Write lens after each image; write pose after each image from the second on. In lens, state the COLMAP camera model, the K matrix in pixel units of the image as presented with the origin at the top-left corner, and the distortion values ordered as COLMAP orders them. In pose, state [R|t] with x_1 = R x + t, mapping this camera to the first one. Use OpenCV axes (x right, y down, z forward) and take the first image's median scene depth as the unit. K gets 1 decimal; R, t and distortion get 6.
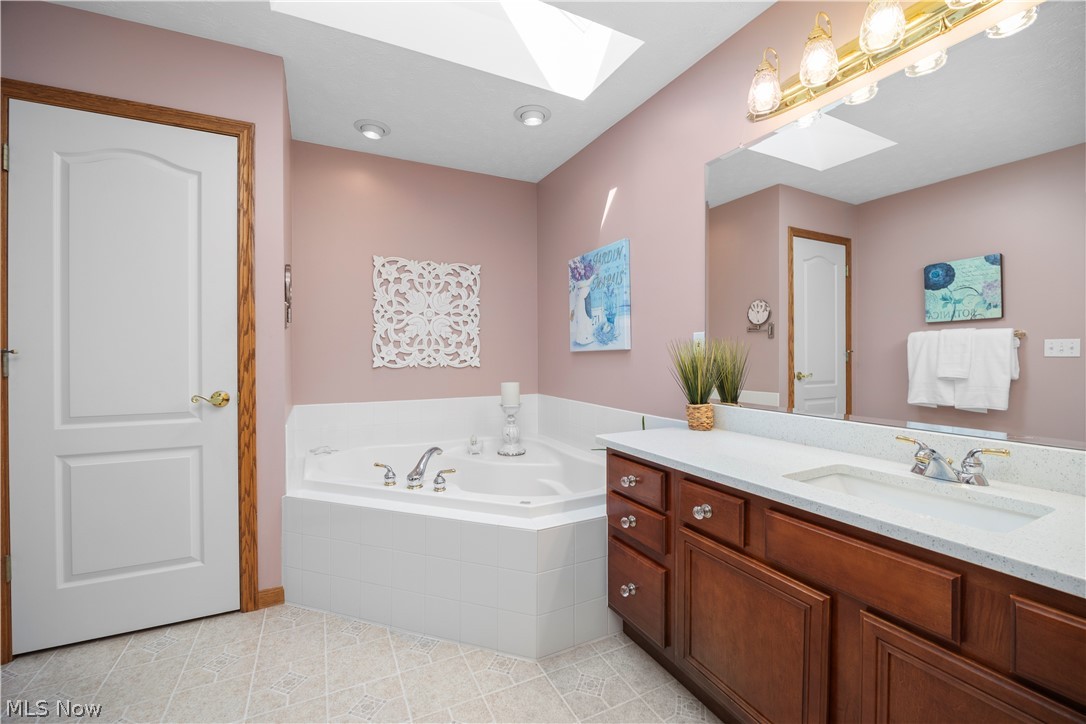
lens RADIAL K [[451.9, 0, 542.2], [0, 451.9, 355.2], [0, 0, 1]] dist [-0.014983, -0.000038]
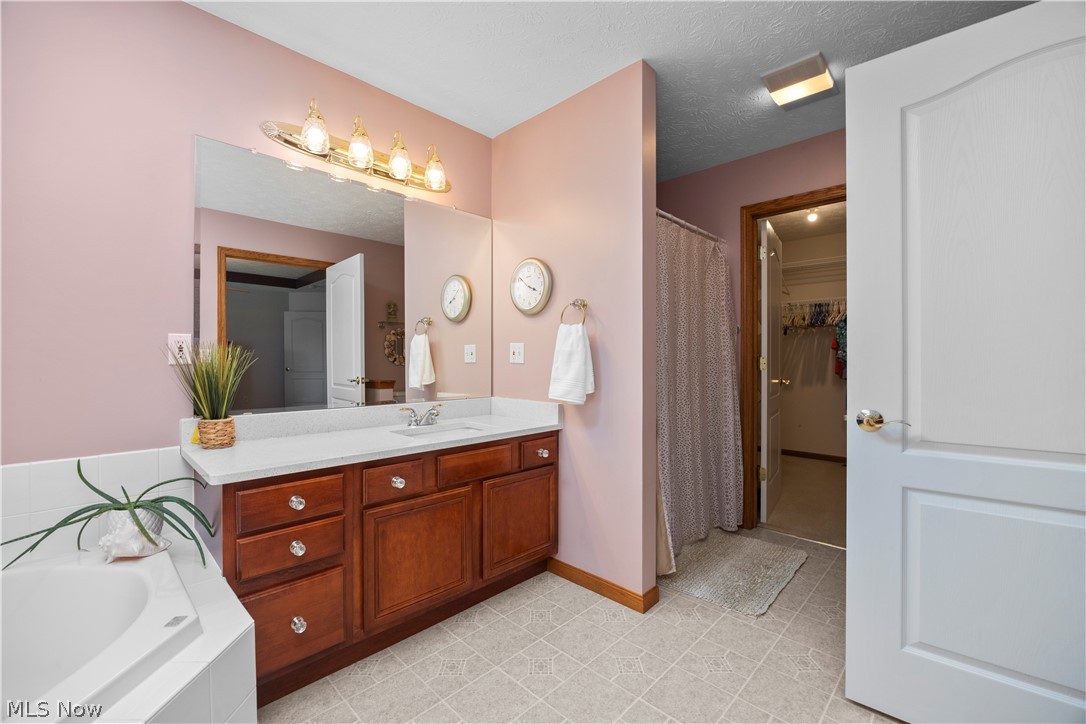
lens RADIAL K [[451.9, 0, 542.2], [0, 451.9, 355.2], [0, 0, 1]] dist [-0.014983, -0.000038]
pose [[-0.323432, 0.007829, 0.946219, -1.060252], [0.007219, 0.999957, -0.005806, -0.008622], [-0.946224, 0.004952, -0.323474, 1.079483]]
